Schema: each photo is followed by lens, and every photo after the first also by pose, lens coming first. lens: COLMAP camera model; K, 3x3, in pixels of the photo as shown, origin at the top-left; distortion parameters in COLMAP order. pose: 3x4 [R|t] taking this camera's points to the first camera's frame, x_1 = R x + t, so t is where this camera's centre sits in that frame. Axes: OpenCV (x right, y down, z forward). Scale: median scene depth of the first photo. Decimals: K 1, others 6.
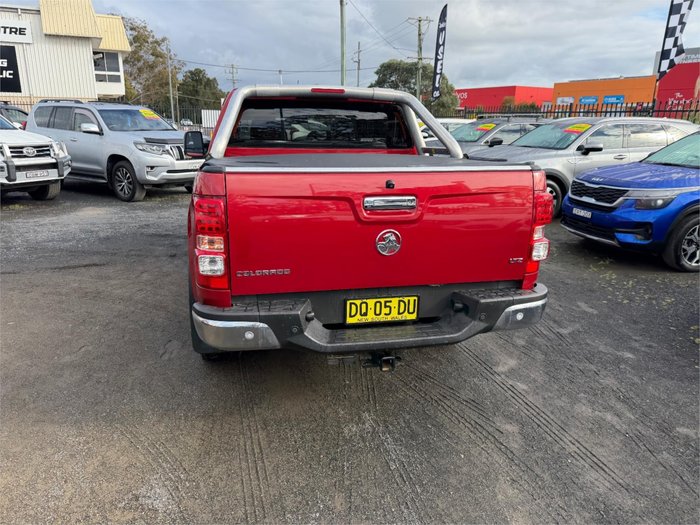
lens RADIAL K [[498.4, 0, 349.0], [0, 498.4, 260.1], [0, 0, 1]] dist [0.036519, -0.043096]
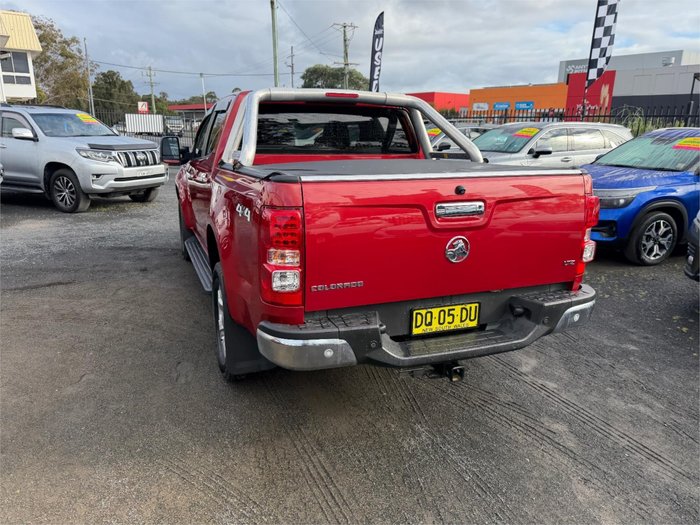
lens RADIAL K [[497.7, 0, 350.0], [0, 497.7, 262.5], [0, 0, 1]] dist [0.037312, -0.047646]
pose [[0.989733, -0.038370, 0.137685, -0.208860], [0.038889, 0.999243, -0.001085, -0.013497], [-0.137539, 0.006429, 0.990475, 0.047357]]
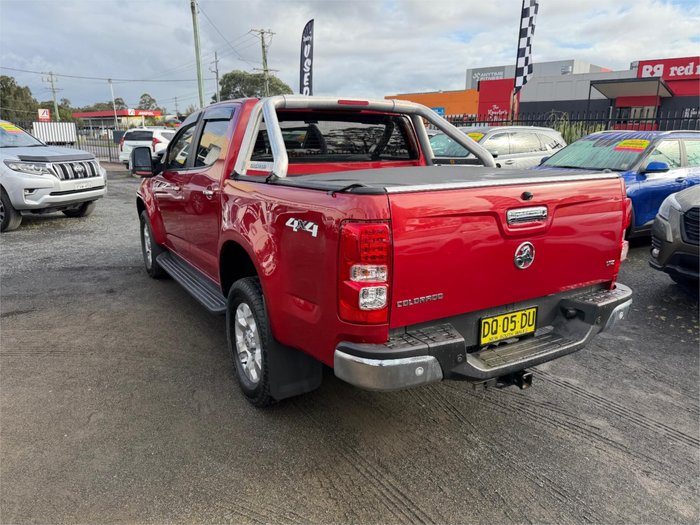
lens RADIAL K [[499.2, 0, 351.3], [0, 499.2, 260.6], [0, 0, 1]] dist [0.003751, -0.002692]
pose [[0.955183, -0.084679, 0.283647, -0.410041], [0.089959, 0.995930, -0.005613, -0.040209], [-0.282017, 0.030878, 0.958912, 0.126279]]
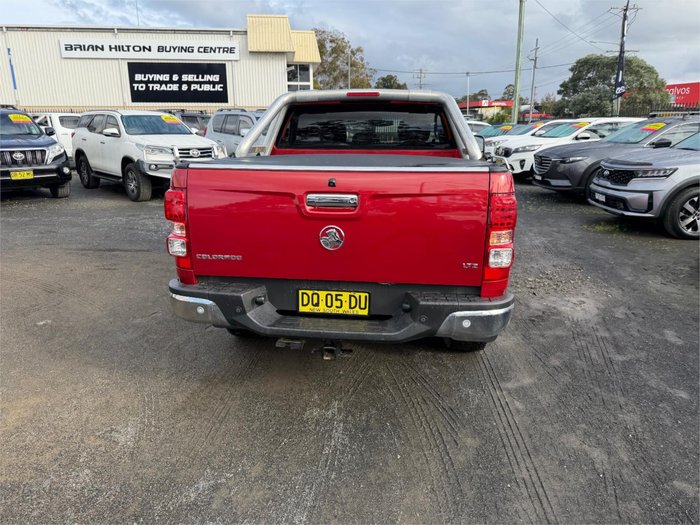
lens RADIAL K [[497.7, 0, 350.0], [0, 497.7, 262.5], [0, 0, 1]] dist [0.037312, -0.047646]
pose [[0.940469, 0.076461, -0.331168, 0.366767], [-0.076832, 0.996972, 0.011994, 0.000833], [0.331083, 0.014164, 0.943495, 0.019955]]
